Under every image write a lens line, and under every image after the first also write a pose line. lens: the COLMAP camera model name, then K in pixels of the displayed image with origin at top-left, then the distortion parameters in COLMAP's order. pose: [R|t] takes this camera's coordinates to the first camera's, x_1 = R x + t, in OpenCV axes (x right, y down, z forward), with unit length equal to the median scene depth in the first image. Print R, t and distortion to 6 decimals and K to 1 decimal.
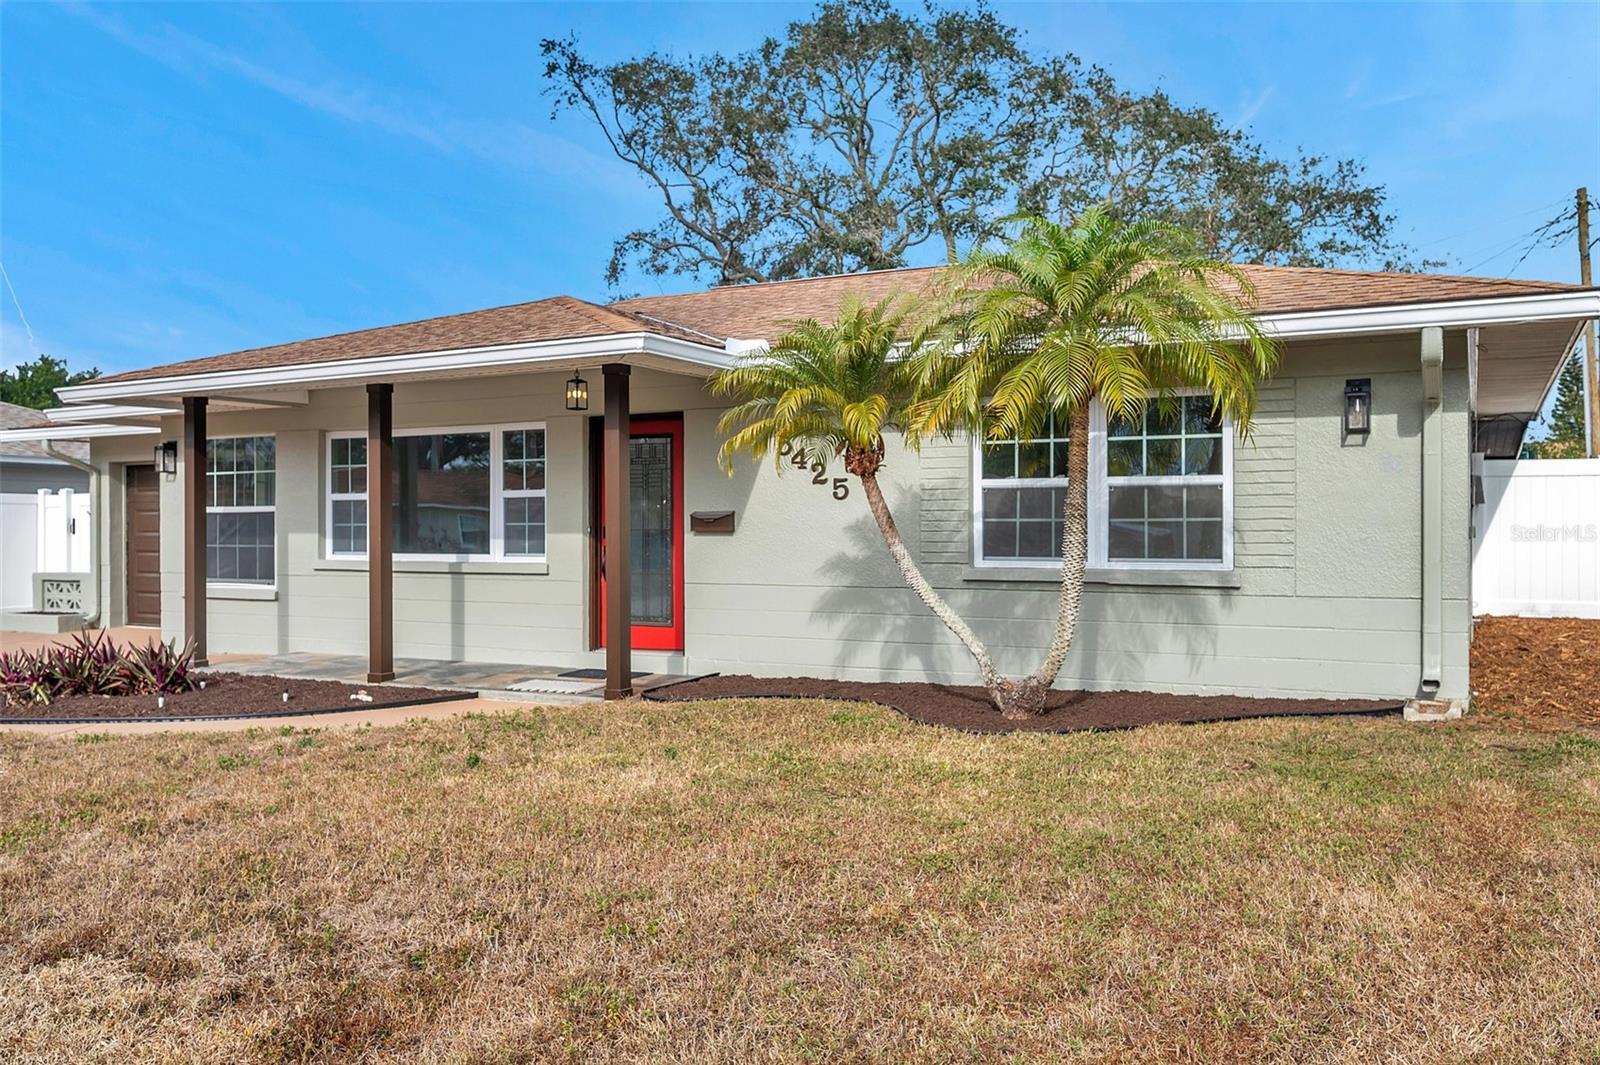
lens RADIAL K [[1311.0, 0, 797.8], [0, 1311.0, 540.8], [0, 0, 1]] dist [-0.014705, 0.002505]
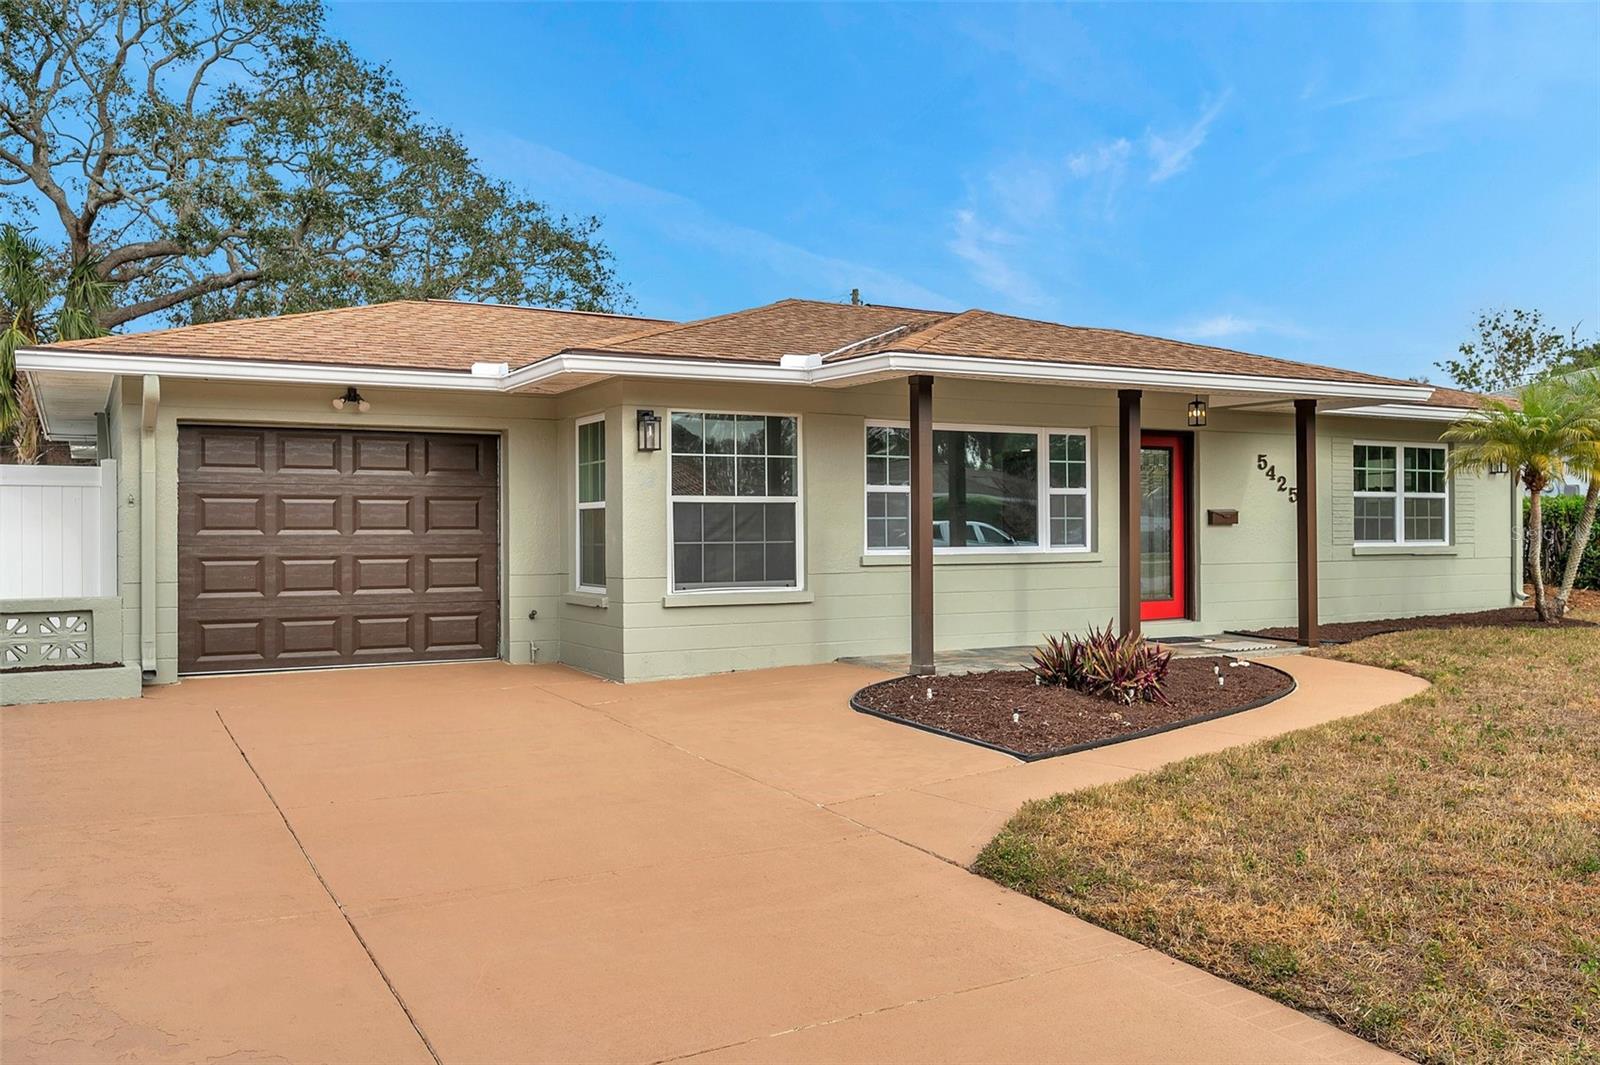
lens RADIAL K [[1243.4, 0, 799.1], [0, 1243.4, 528.0], [0, 0, 1]] dist [0.000108, 0.008409]
pose [[0.562623, -0.002905, 0.826708, -1.282416], [0.007767, 0.999968, -0.001772, -0.004584], [-0.826677, 0.007418, 0.562628, 0.619563]]
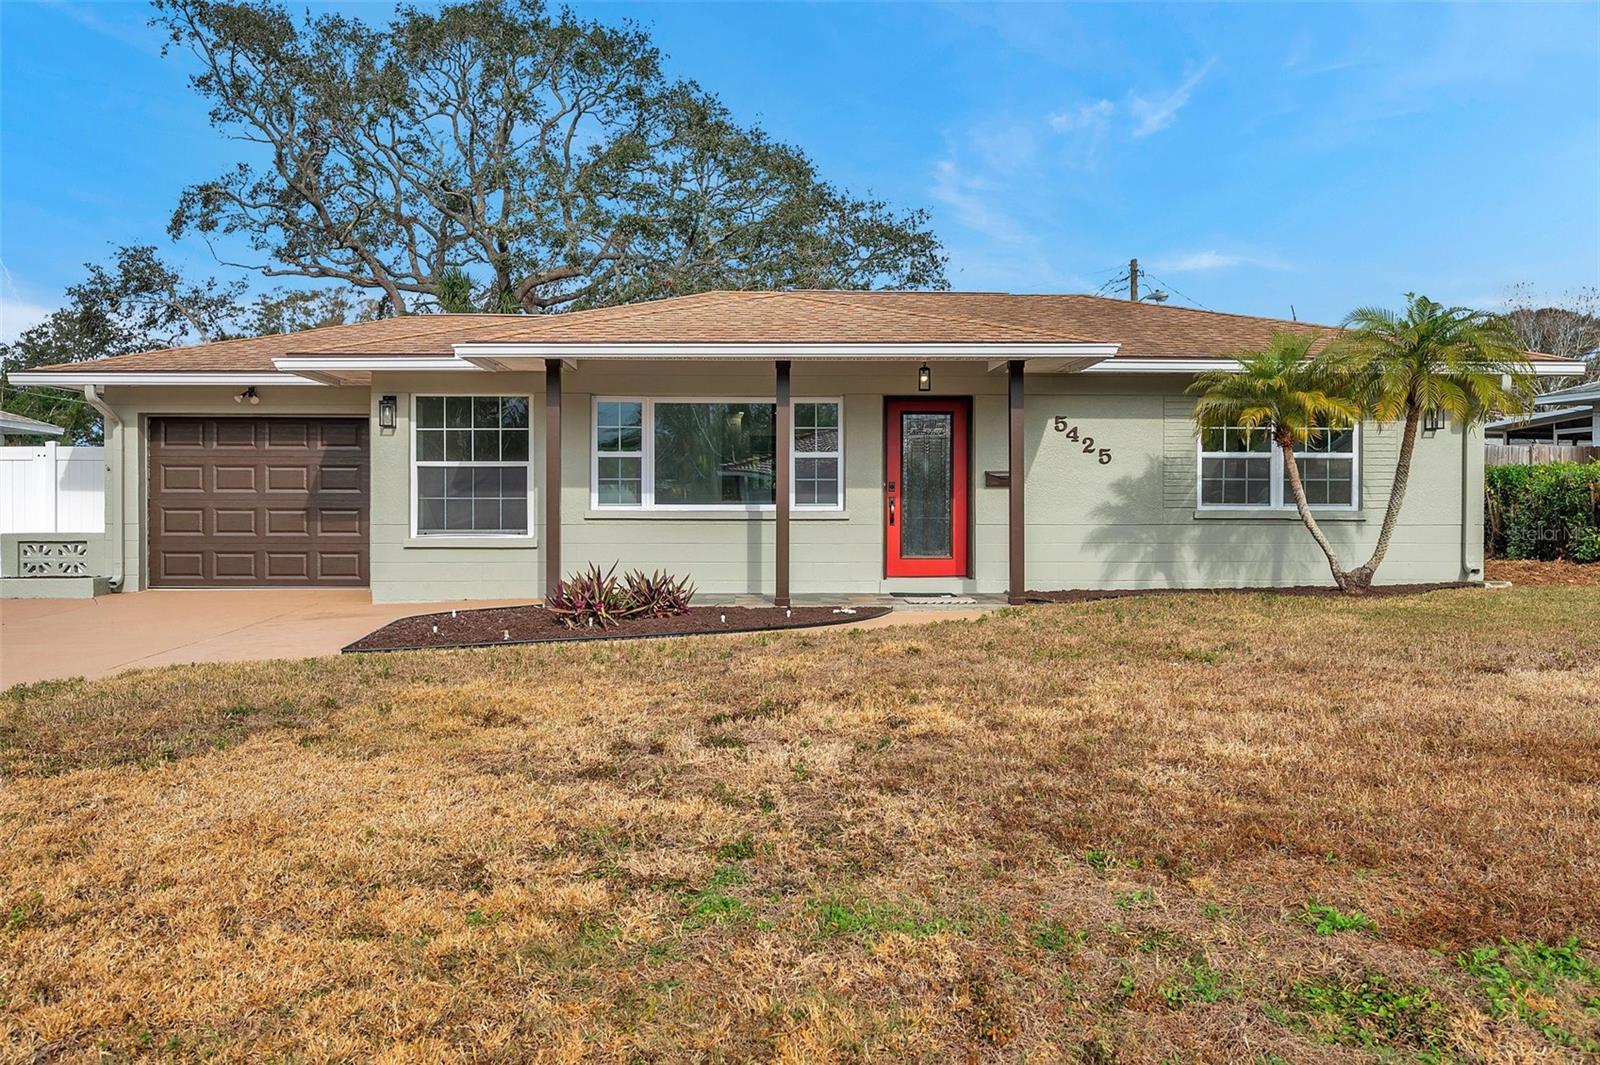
lens RADIAL K [[1243.4, 0, 804.3], [0, 1243.4, 524.3], [0, 0, 1]] dist [0.000108, 0.008409]
pose [[0.865036, -0.005049, 0.501684, -0.843512], [0.002002, 0.999976, 0.006612, 0.022203], [-0.501705, -0.004716, 0.865026, -0.002014]]
